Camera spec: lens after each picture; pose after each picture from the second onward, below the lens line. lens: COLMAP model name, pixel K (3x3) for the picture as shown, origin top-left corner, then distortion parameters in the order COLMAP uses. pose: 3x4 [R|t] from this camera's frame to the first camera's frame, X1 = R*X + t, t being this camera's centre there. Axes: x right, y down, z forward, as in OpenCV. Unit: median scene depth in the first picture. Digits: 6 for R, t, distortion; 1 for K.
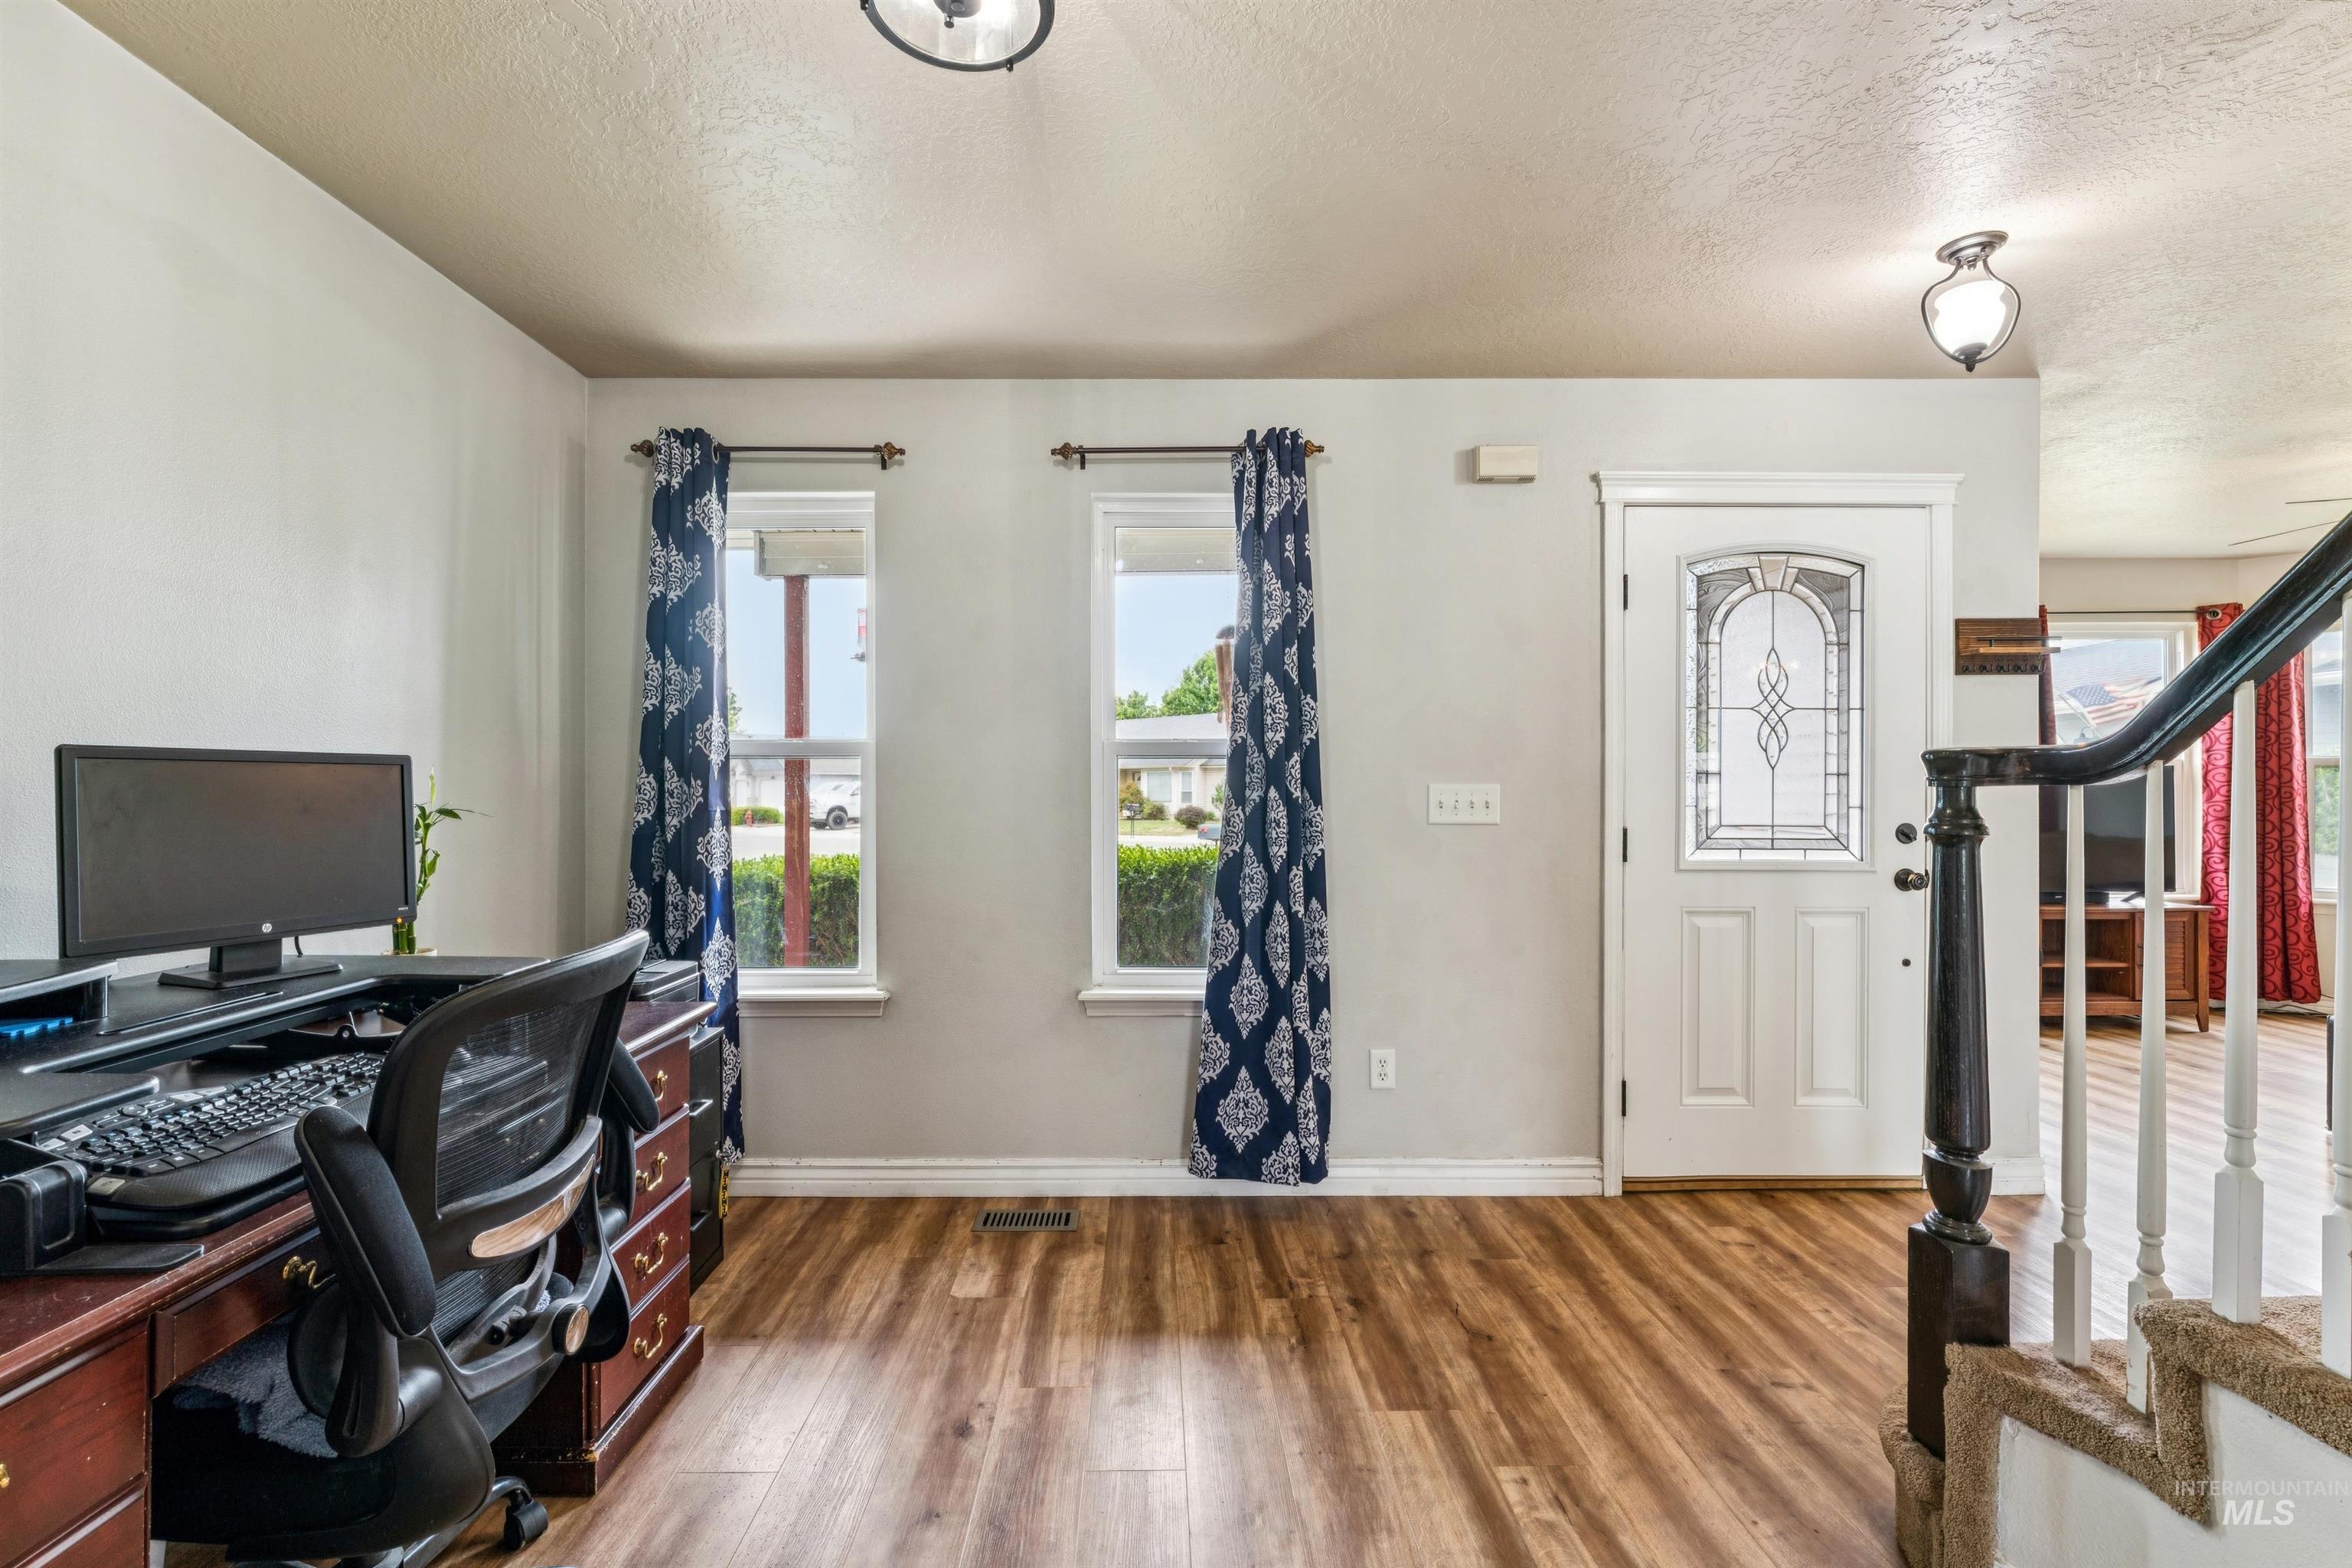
lens RADIAL K [[1019.7, 0, 1153.2], [0, 1019.7, 780.8], [0, 0, 1]] dist [-0.005106, 0.000620]
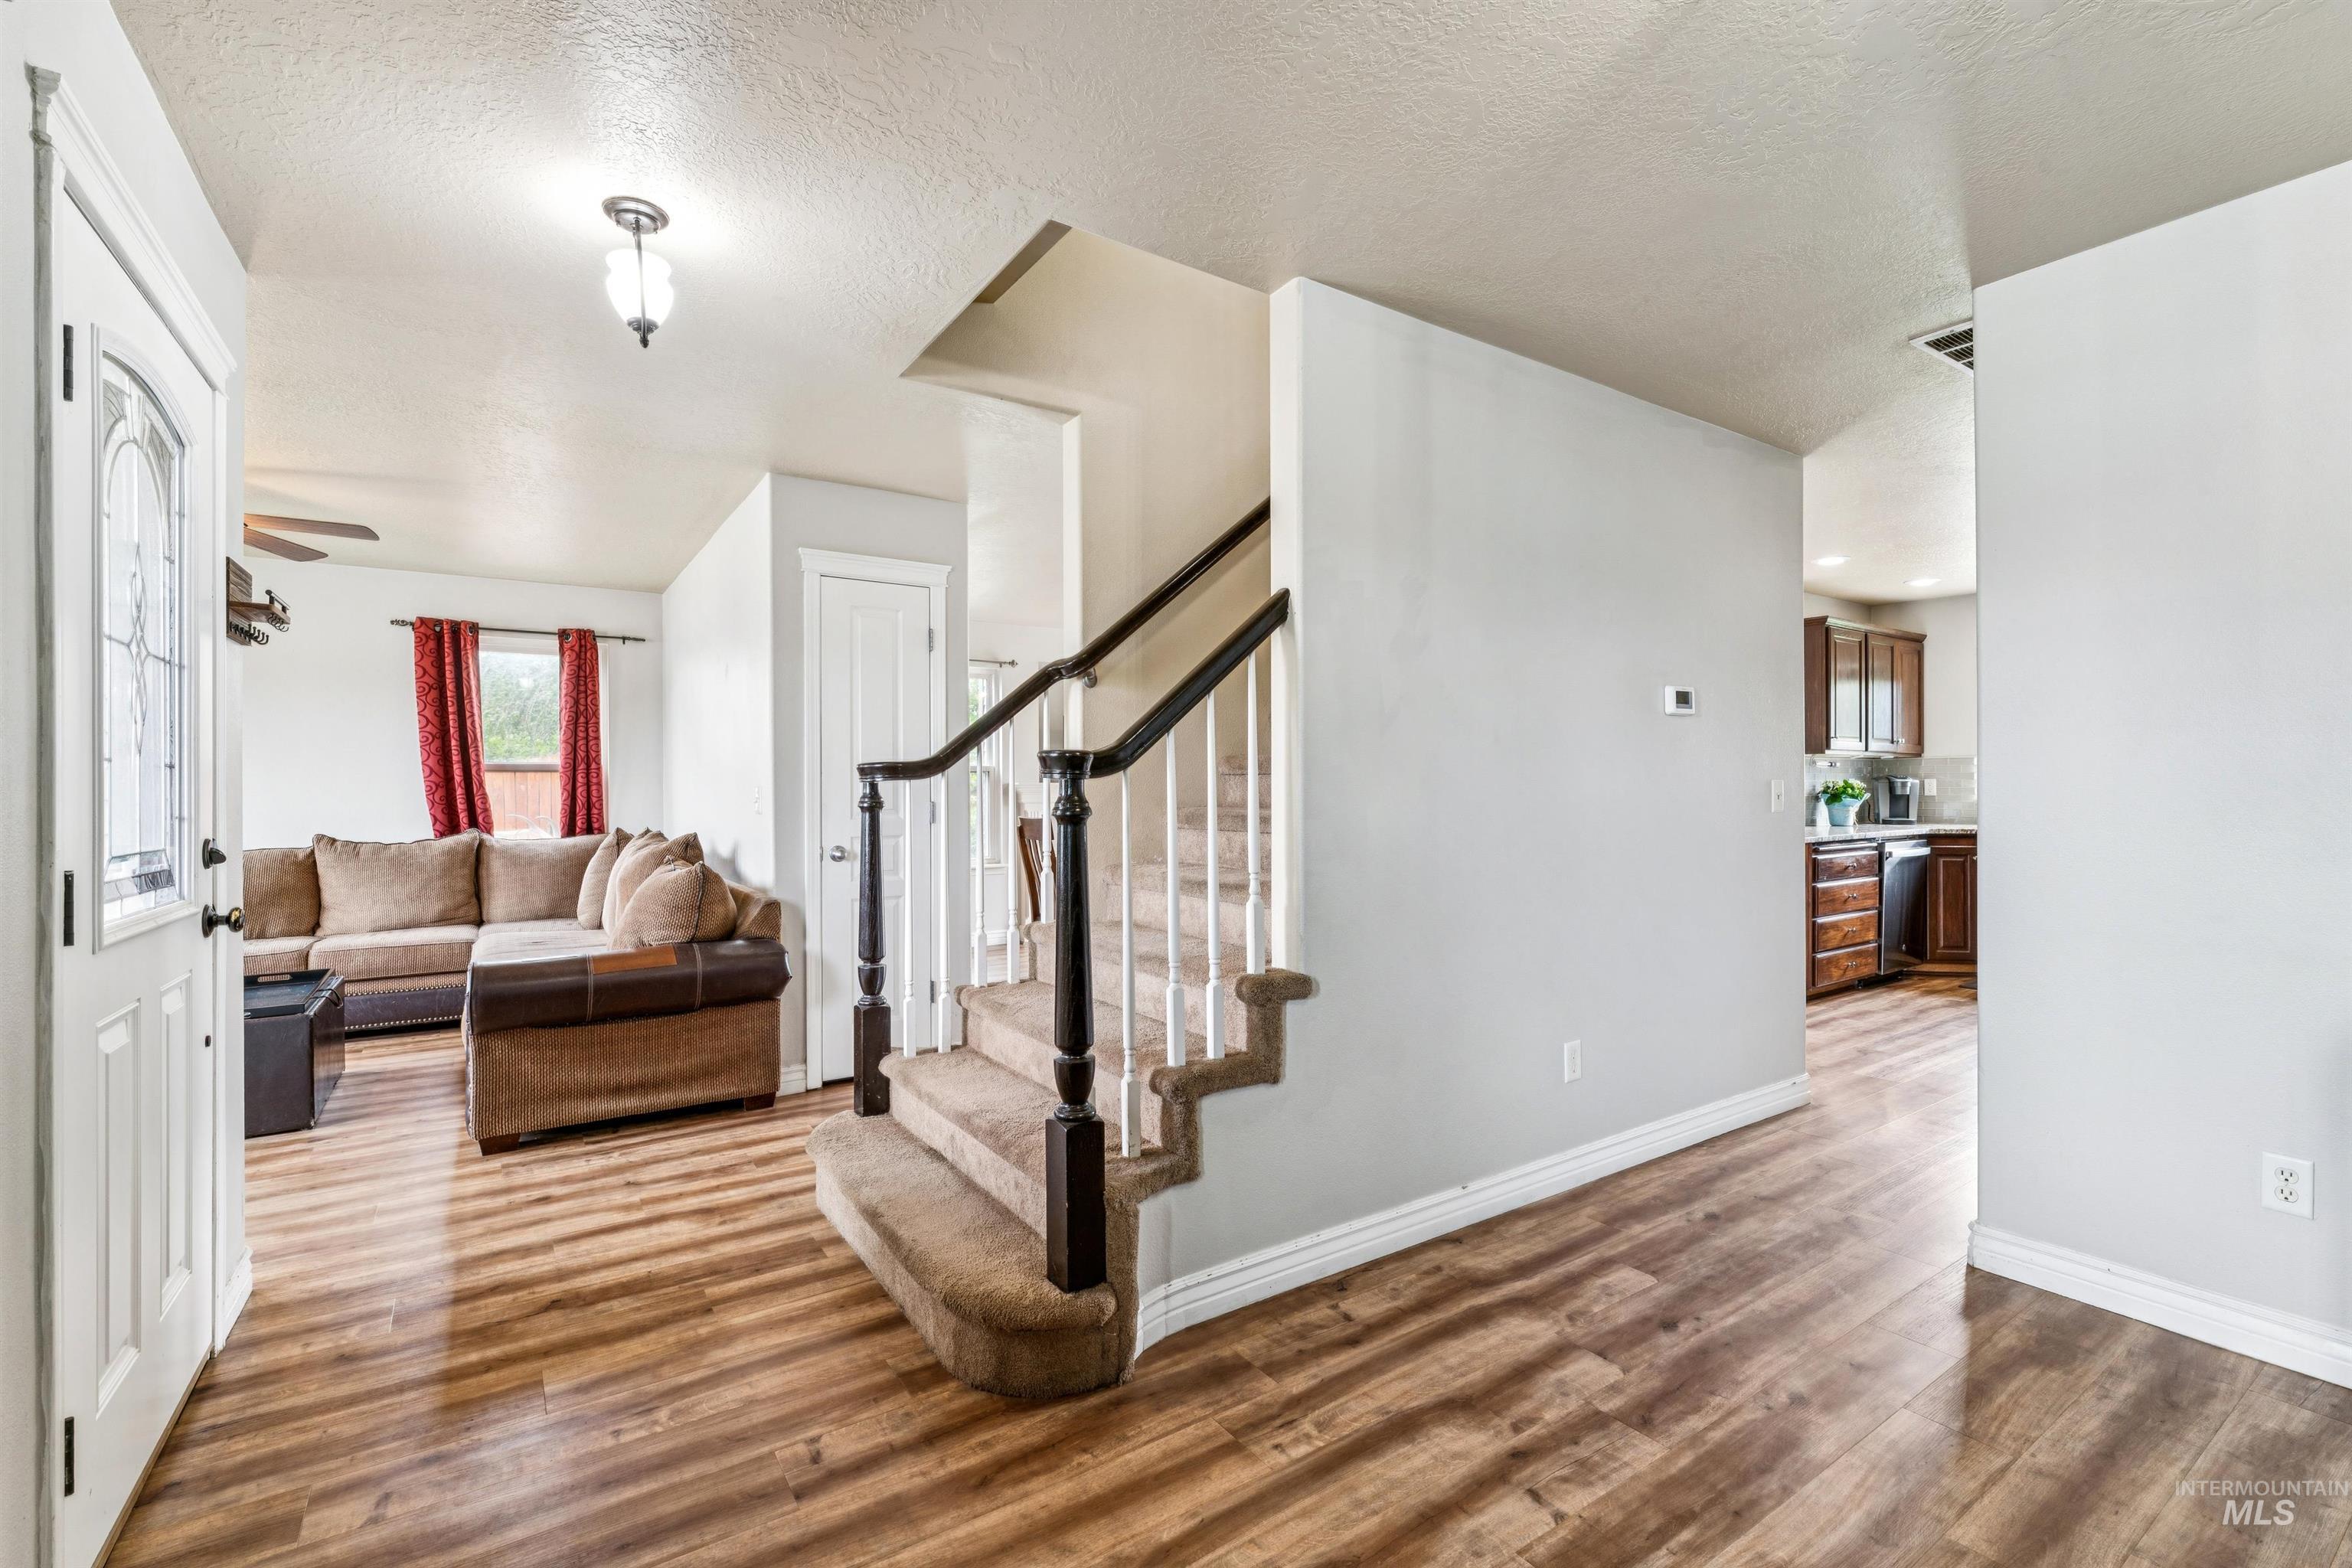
lens RADIAL K [[1019.7, 0, 1178.7], [0, 1019.7, 786.4], [0, 0, 1]] dist [-0.005106, 0.000620]
pose [[-0.545616, 0.001082, 0.838034, -0.215967], [0.003710, 0.999992, 0.001125, 0.006054], [-0.838027, 0.003723, -0.545616, 0.871872]]
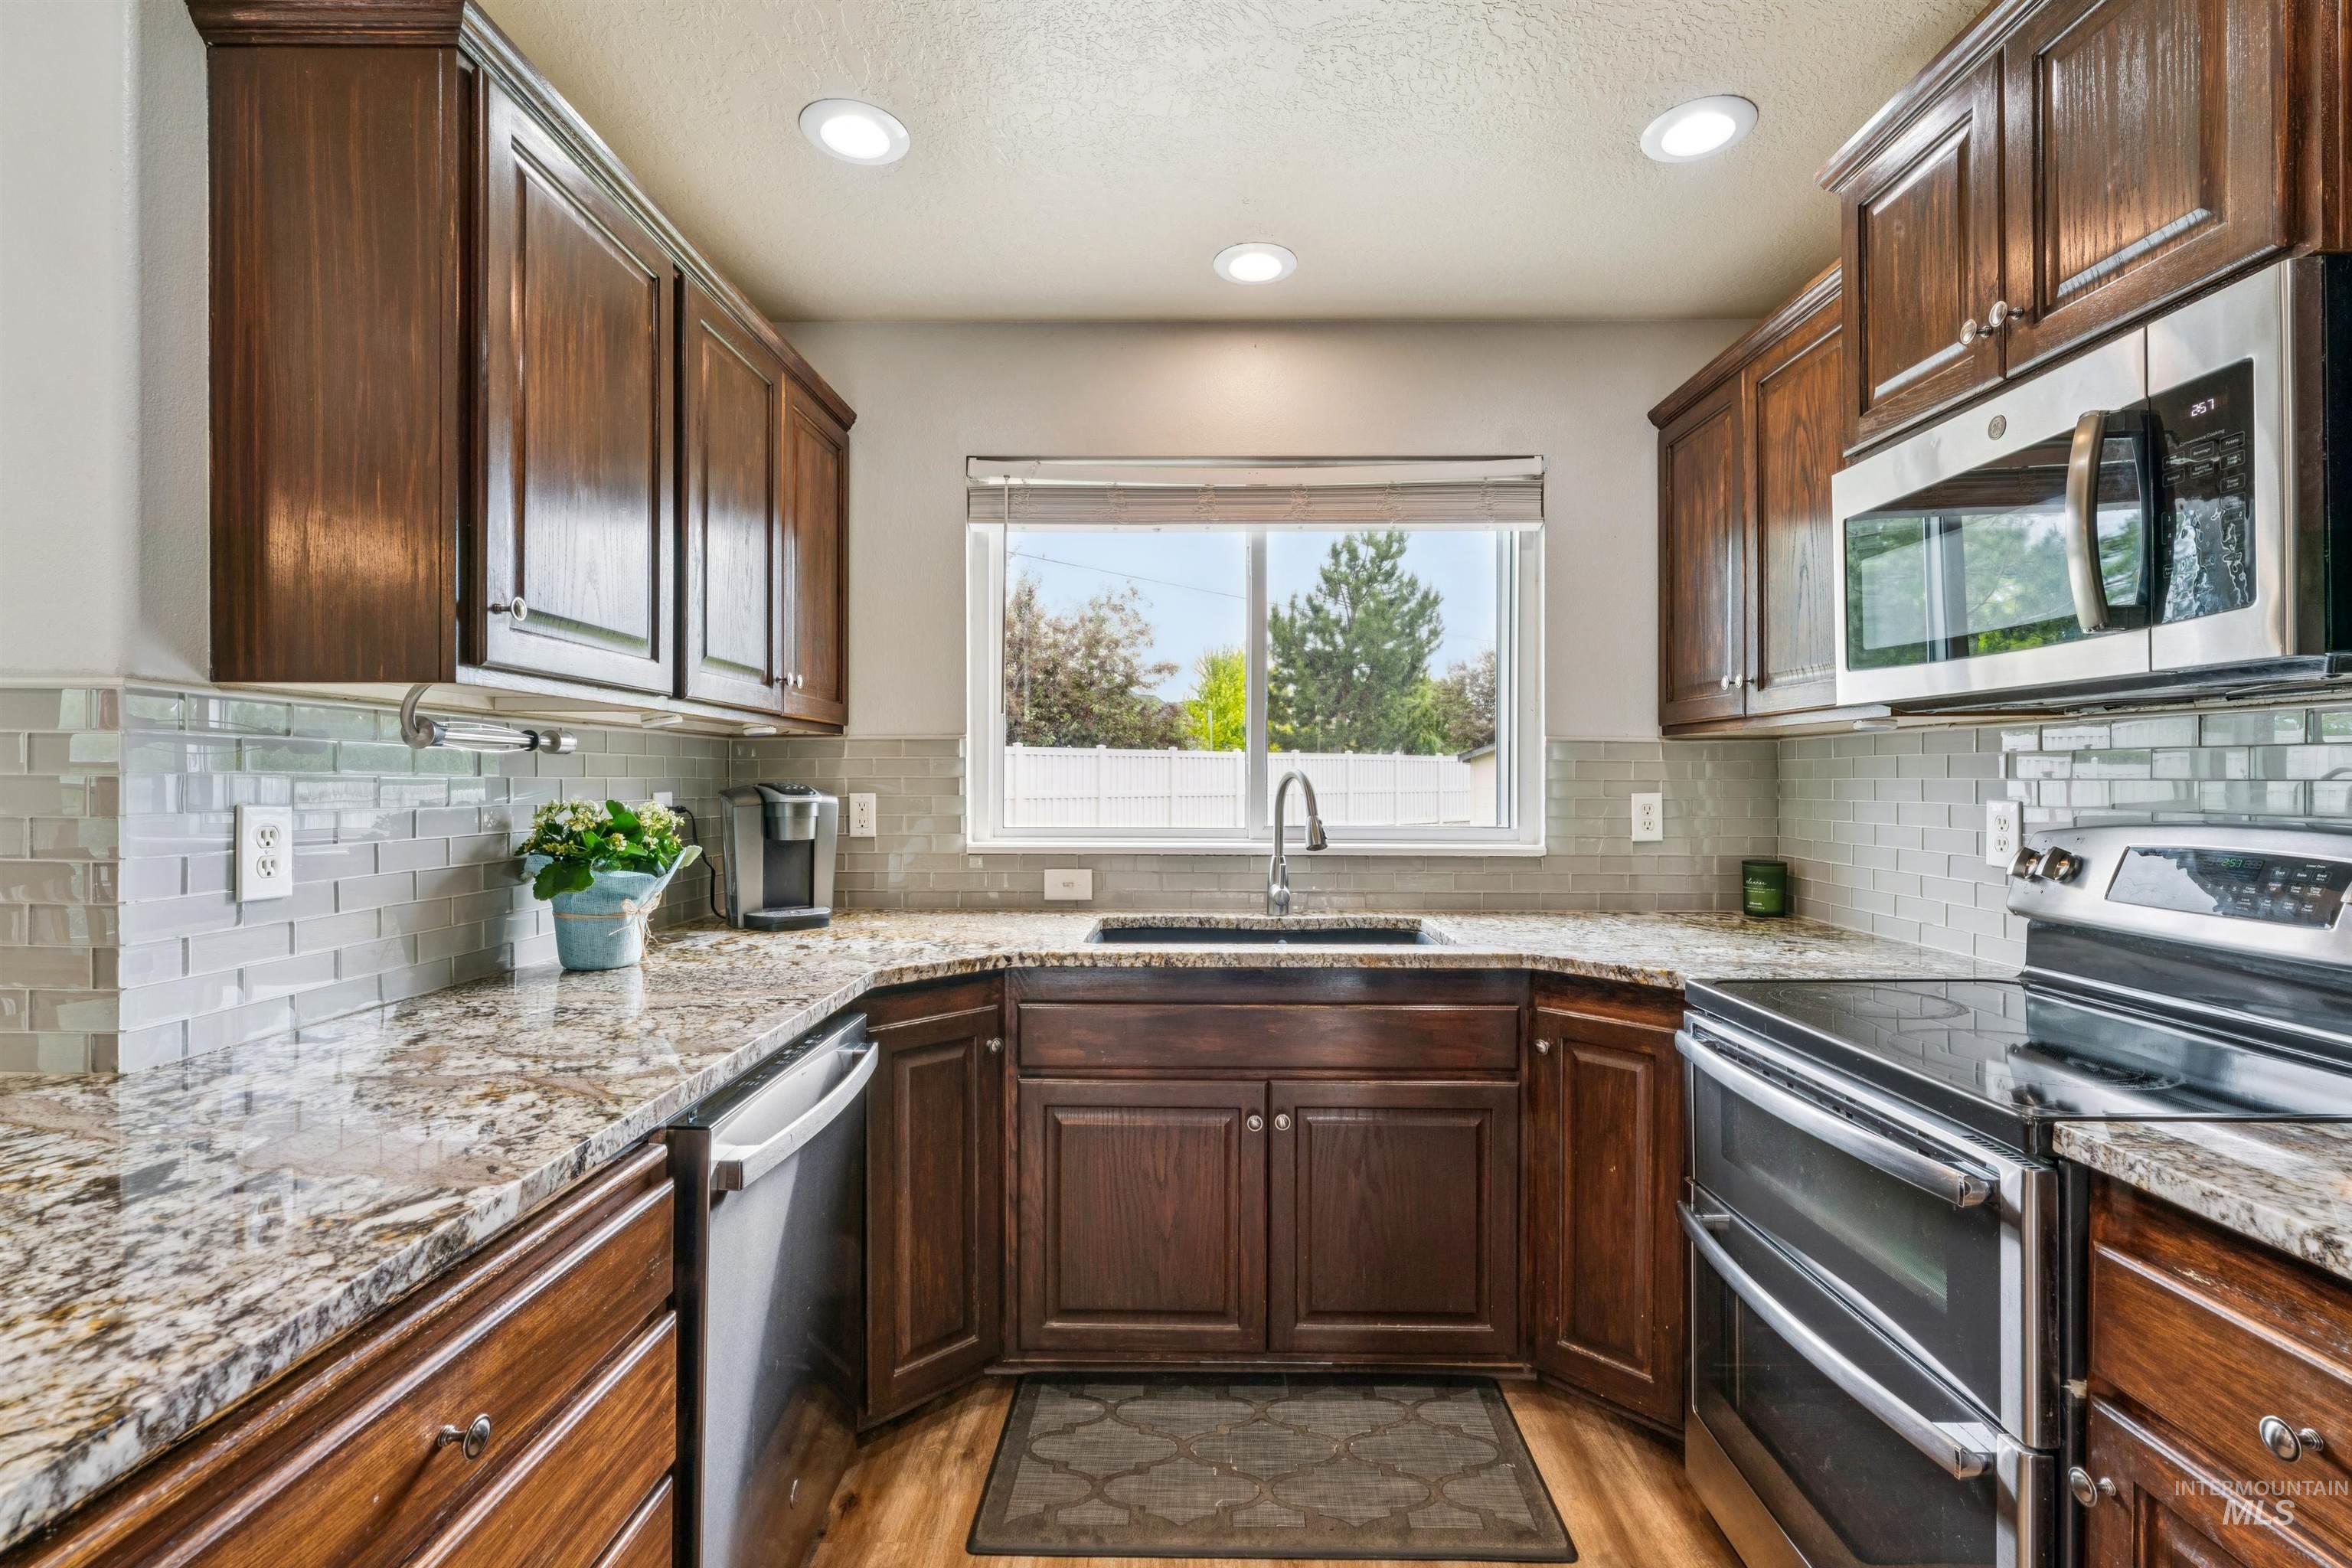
lens RADIAL K [[1019.7, 0, 1179.5], [0, 1019.7, 787.5], [0, 0, 1]] dist [-0.005106, 0.000620]
pose [[-0.999347, -0.001186, 0.036100, 0.505495], [-0.000979, 0.999983, 0.005766, -0.014226], [-0.036106, 0.005727, -0.999332, -1.008638]]
